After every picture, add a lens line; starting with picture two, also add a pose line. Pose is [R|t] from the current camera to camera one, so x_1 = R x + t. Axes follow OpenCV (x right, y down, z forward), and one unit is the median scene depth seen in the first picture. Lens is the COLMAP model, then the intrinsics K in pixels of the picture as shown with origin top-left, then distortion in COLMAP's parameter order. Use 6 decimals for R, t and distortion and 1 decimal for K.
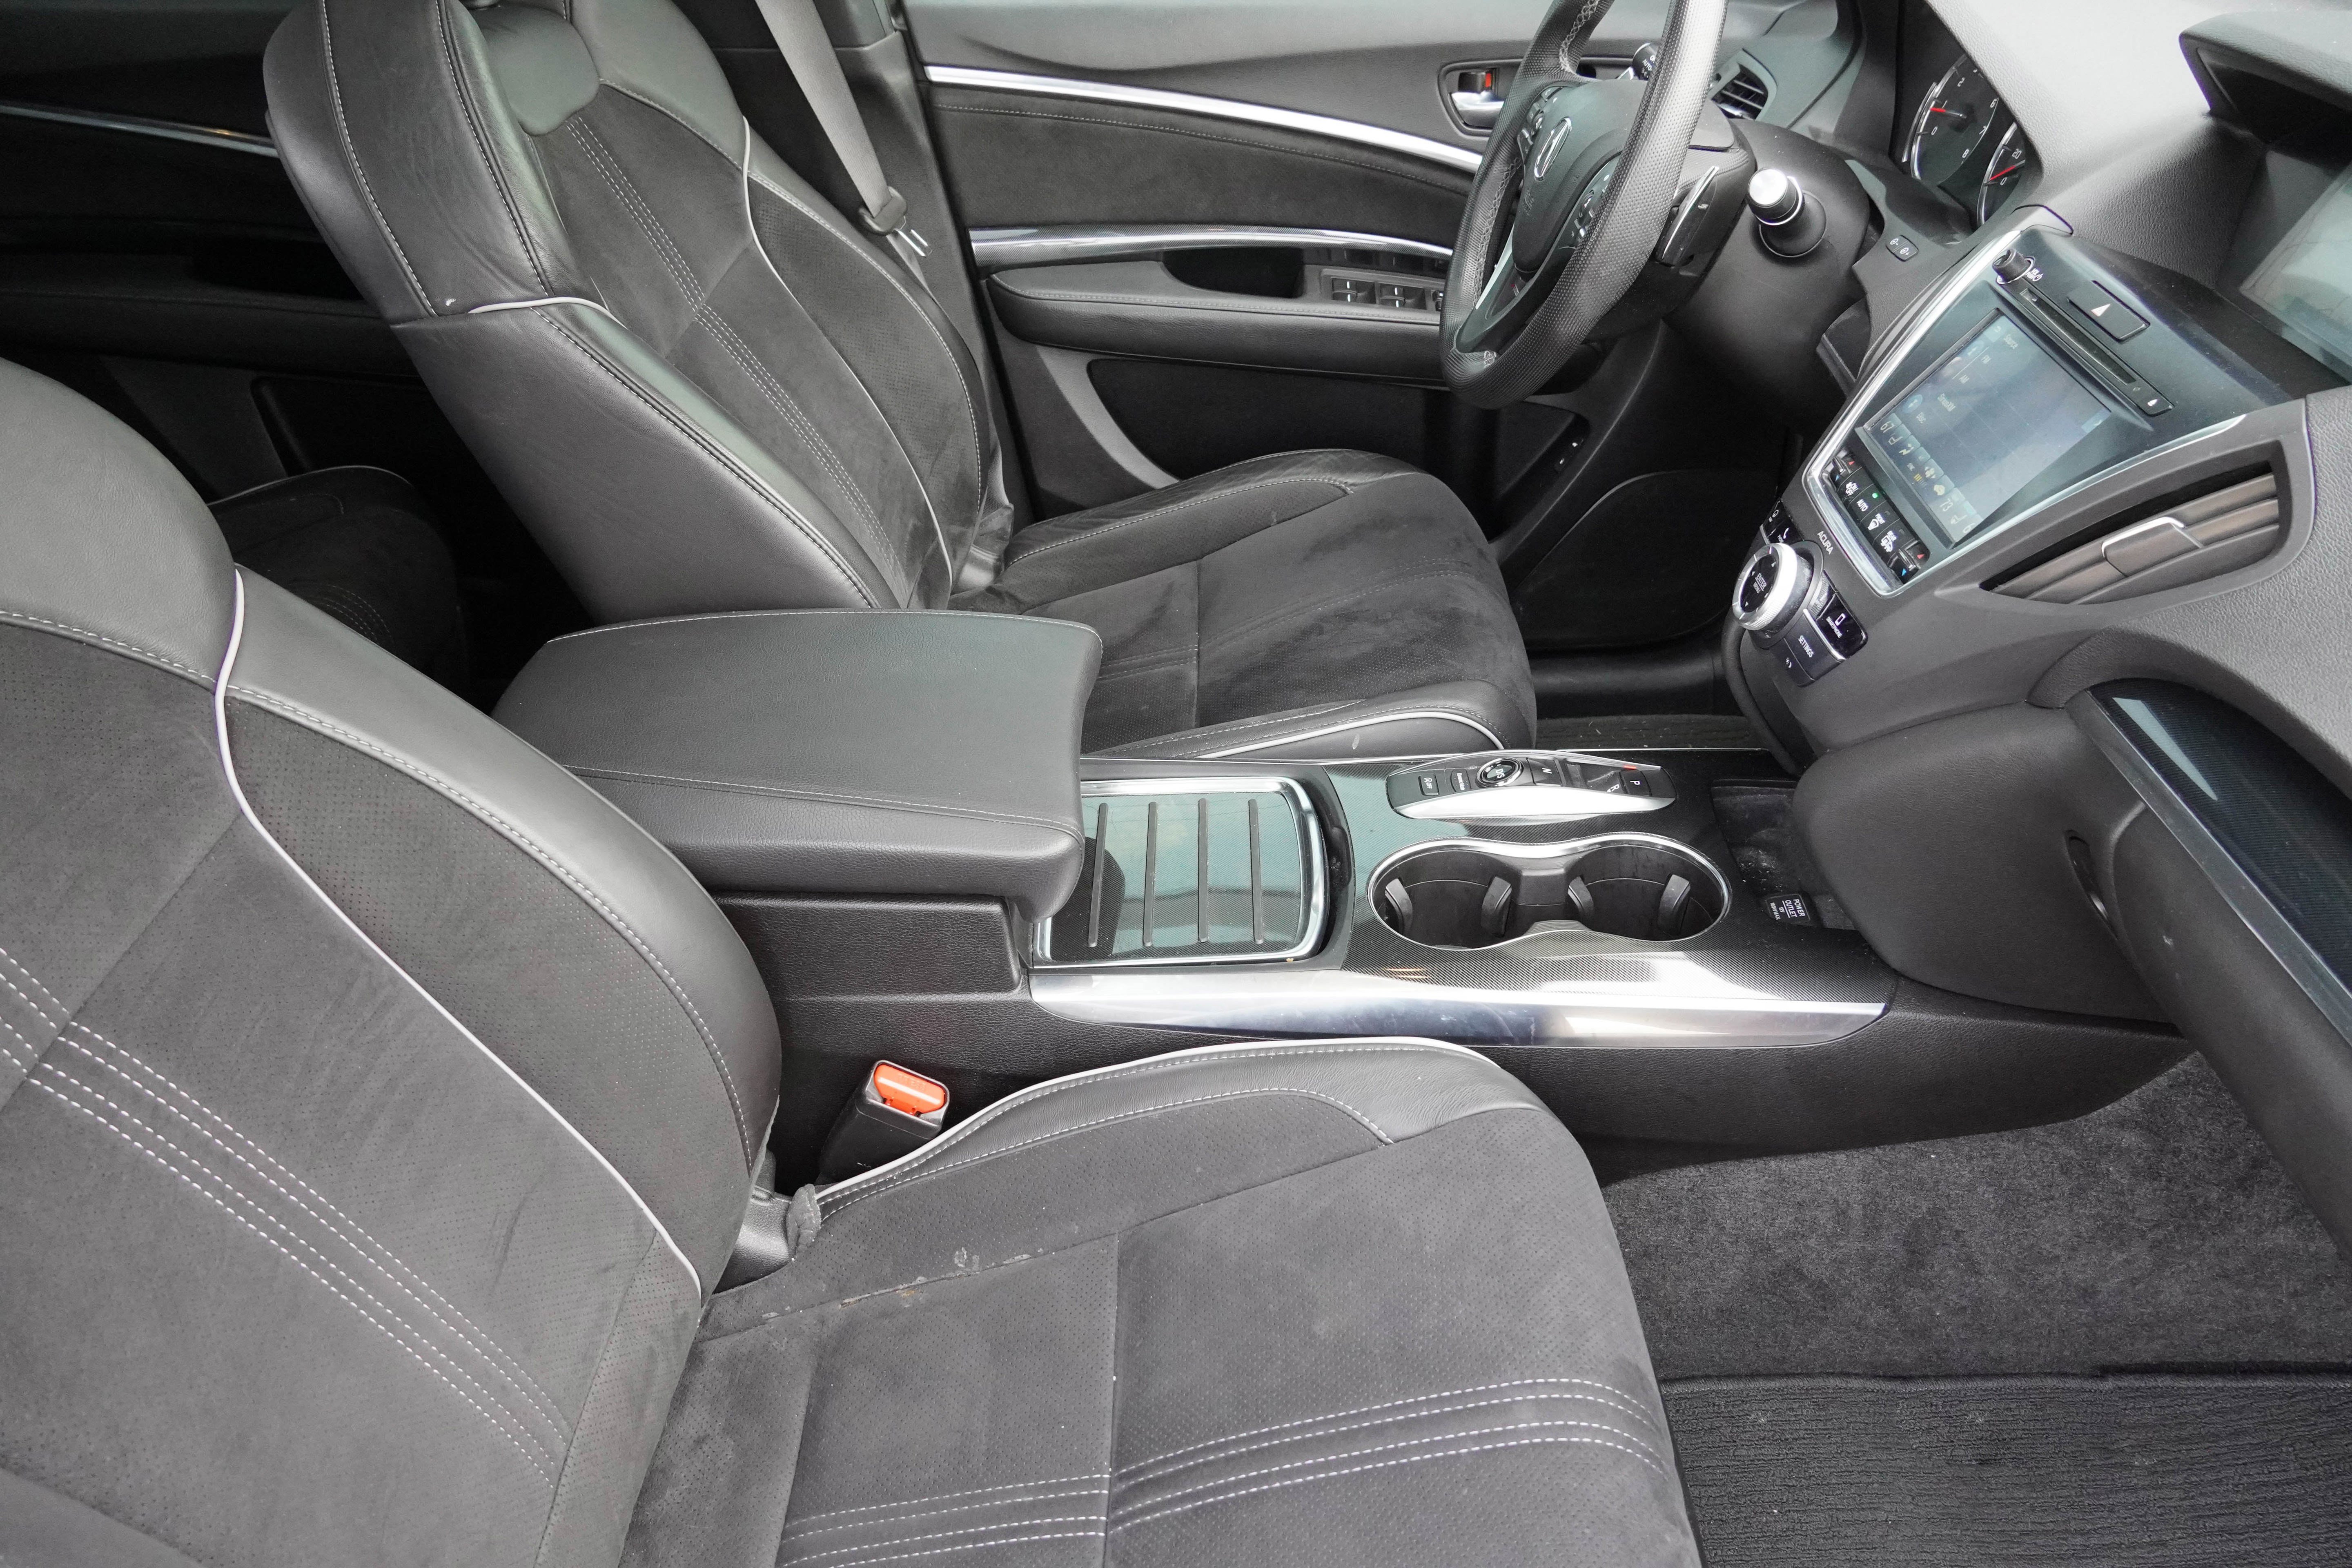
lens RADIAL K [[1751.4, 0, 1167.6], [0, 1751.4, 783.3], [0, 0, 1]] dist [-0.039230, 0.055126]
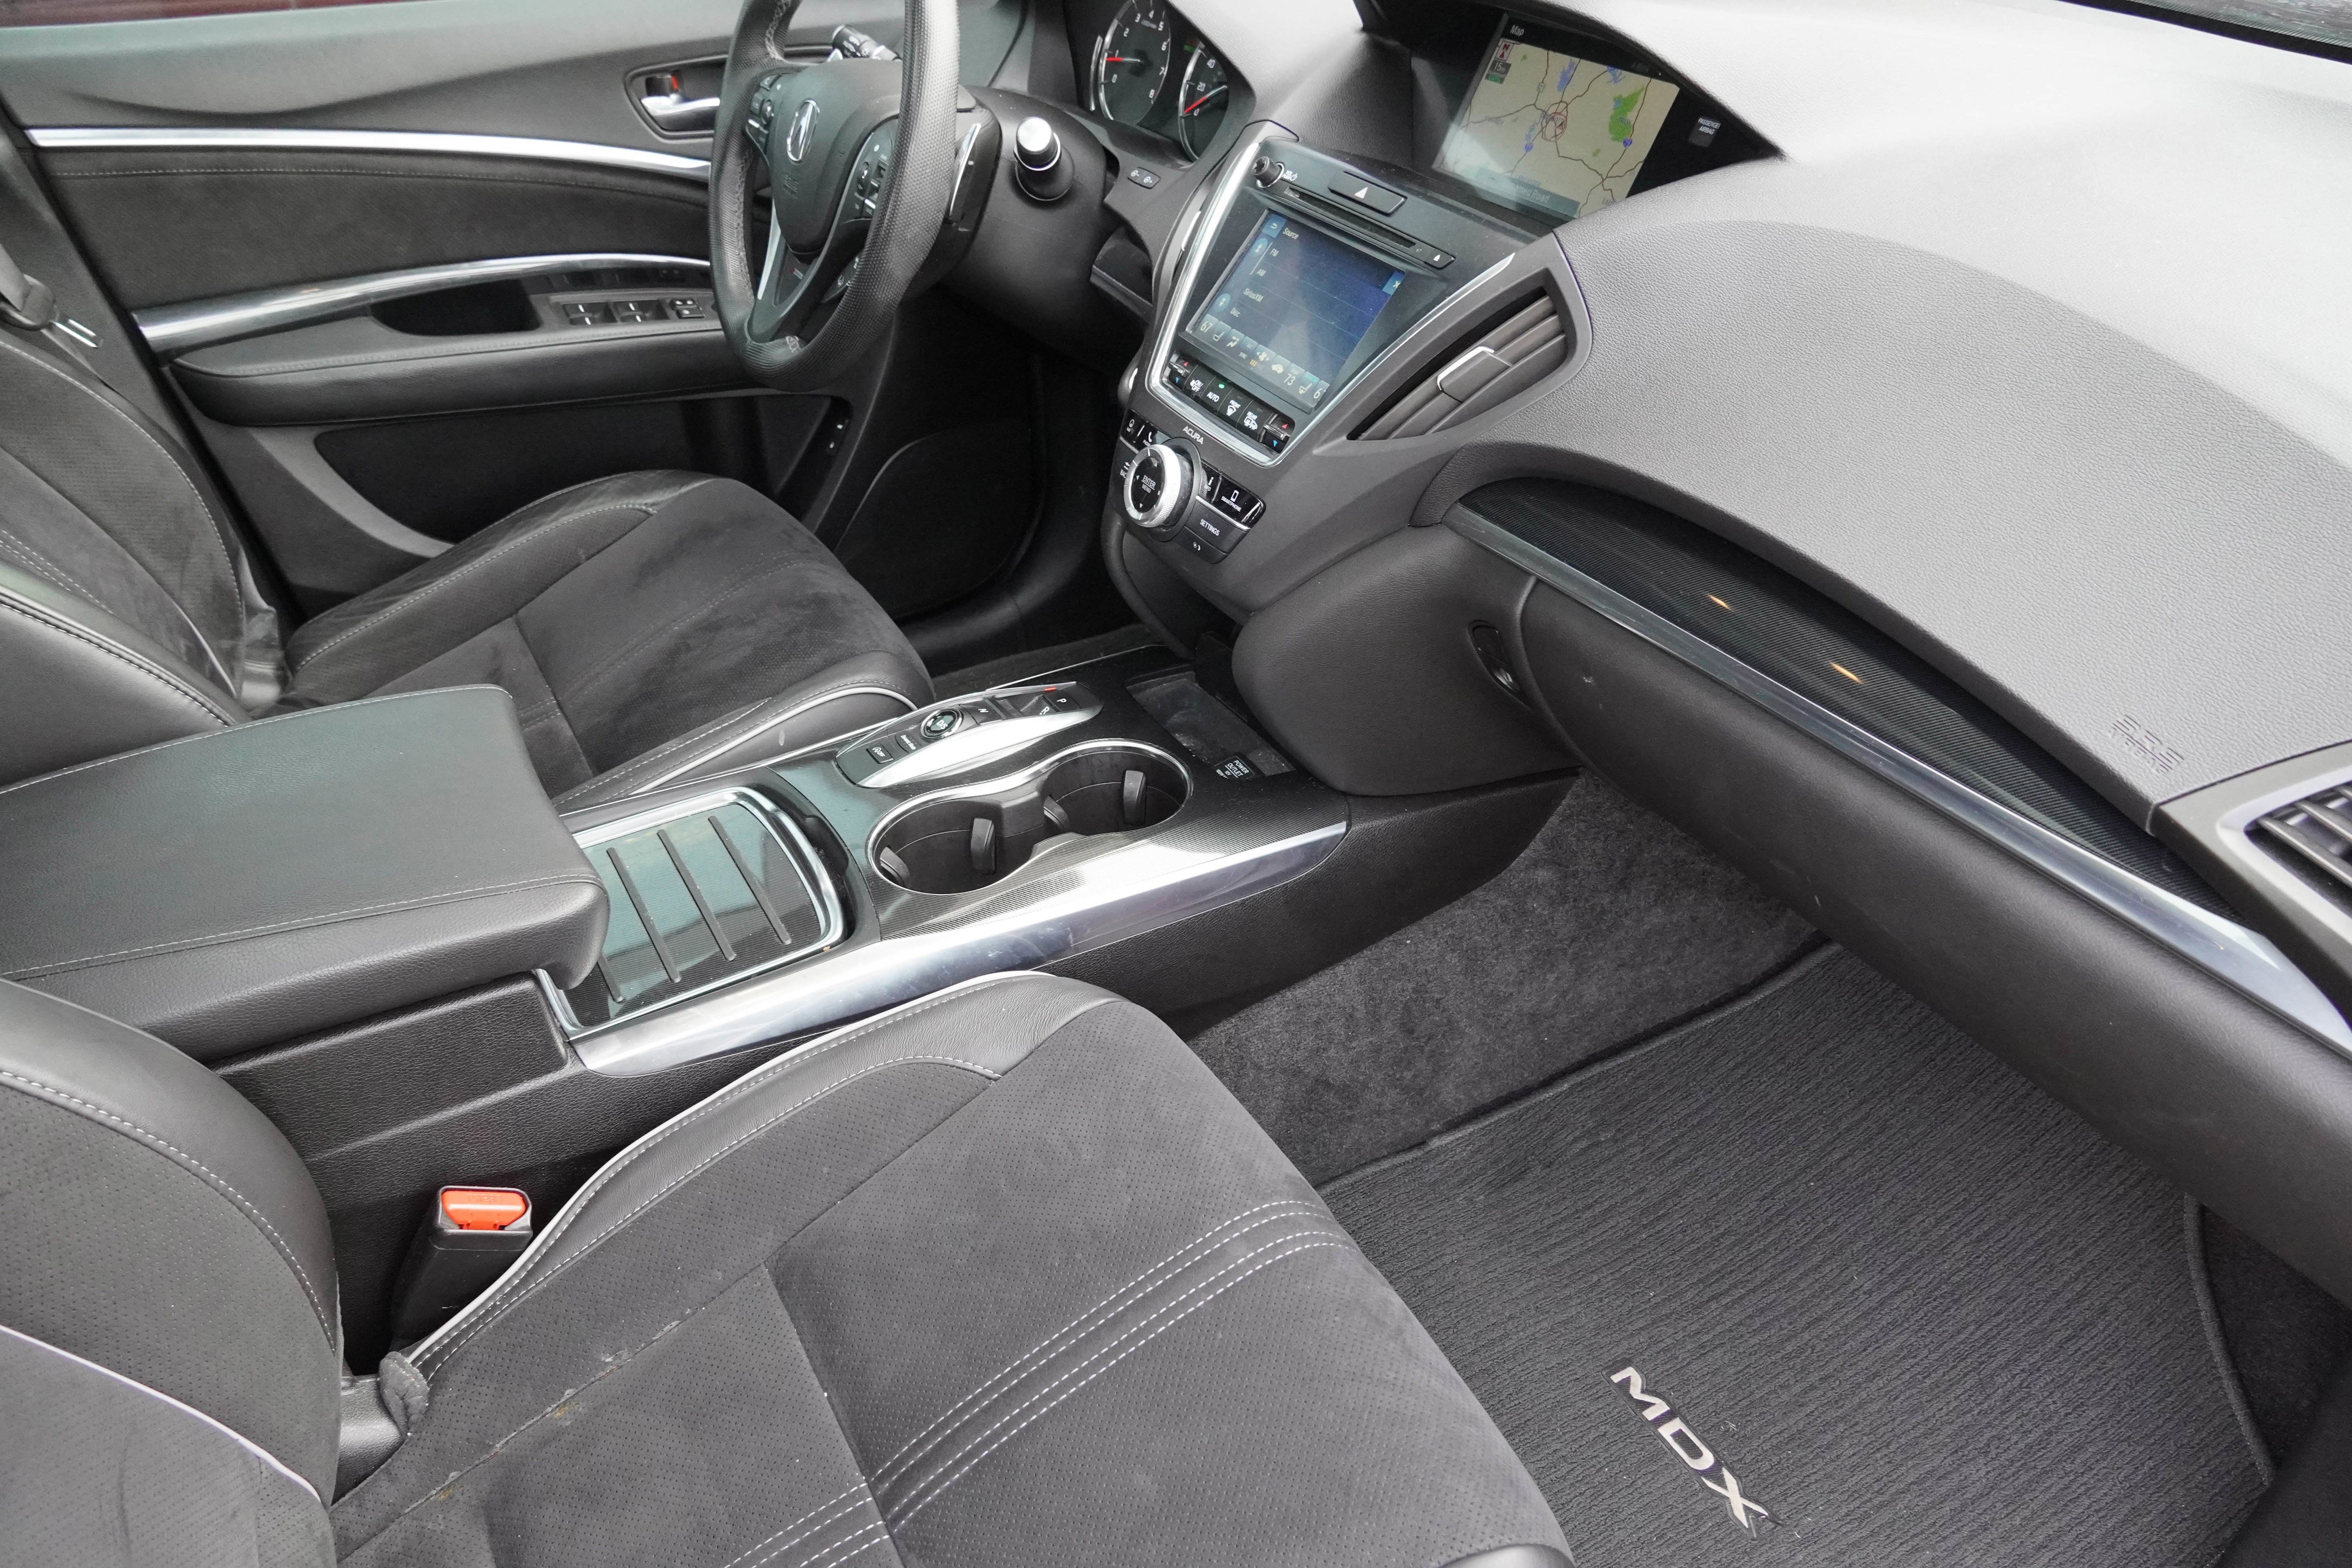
lens RADIAL K [[1751.4, 0, 1164.9], [0, 1751.4, 779.8], [0, 0, 1]] dist [-0.039230, 0.055126]
pose [[0.870318, -0.266560, 0.414116, -0.149019], [0.271536, 0.961228, 0.048058, 0.013322], [-0.410870, 0.070622, 0.908955, 0.012120]]
